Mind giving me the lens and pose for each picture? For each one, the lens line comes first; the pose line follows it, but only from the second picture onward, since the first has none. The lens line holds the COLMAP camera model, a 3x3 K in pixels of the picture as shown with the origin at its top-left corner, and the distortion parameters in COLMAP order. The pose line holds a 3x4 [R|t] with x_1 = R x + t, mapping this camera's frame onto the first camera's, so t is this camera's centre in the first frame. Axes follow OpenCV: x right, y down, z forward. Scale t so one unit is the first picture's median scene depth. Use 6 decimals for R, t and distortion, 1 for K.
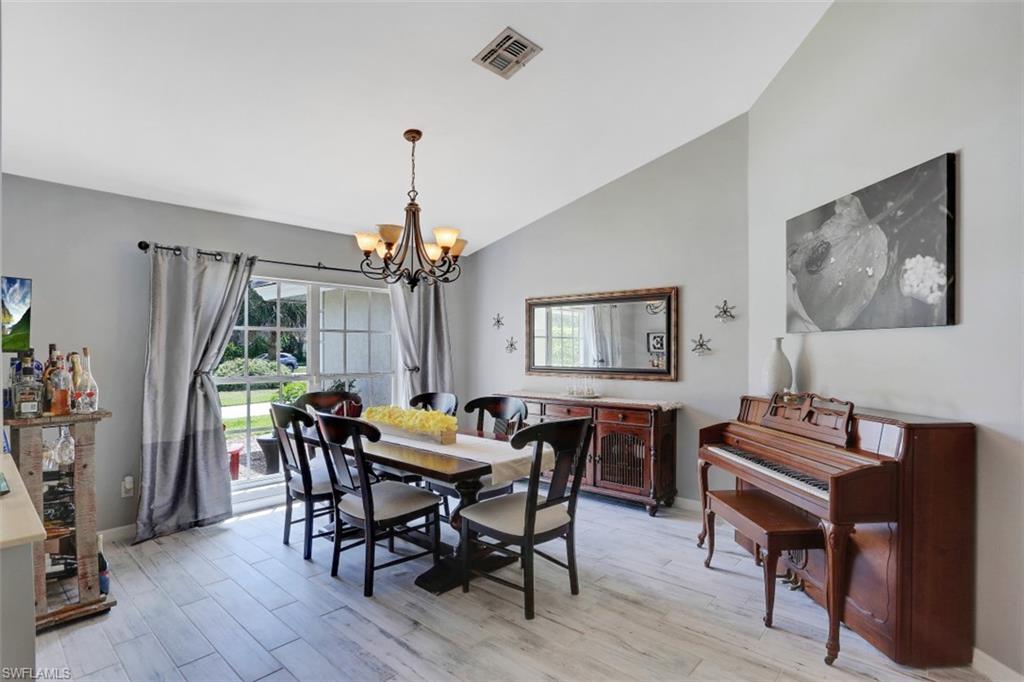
lens RADIAL K [[512.7, 0, 518.4], [0, 512.7, 356.3], [0, 0, 1]] dist [-0.035667, 0.004426]
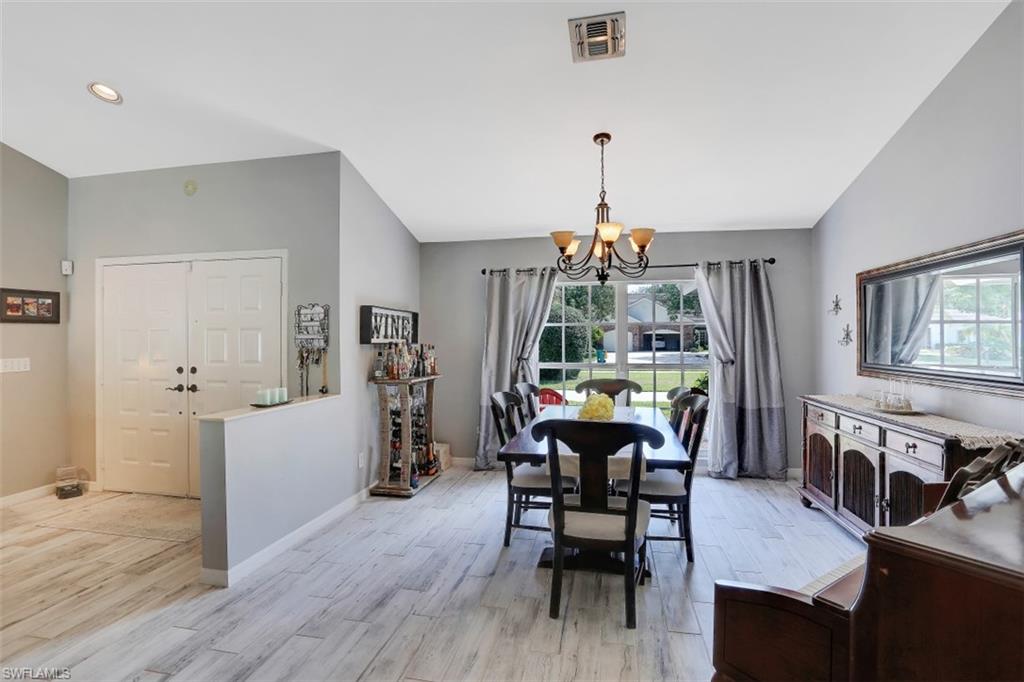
lens RADIAL K [[512.7, 0, 516.5], [0, 512.7, 337.4], [0, 0, 1]] dist [-0.035667, 0.004426]
pose [[0.497677, -0.005710, -0.867344, 0.613761], [-0.016067, 0.999746, -0.015801, -0.002295], [0.867213, 0.021800, 0.497459, 0.327552]]
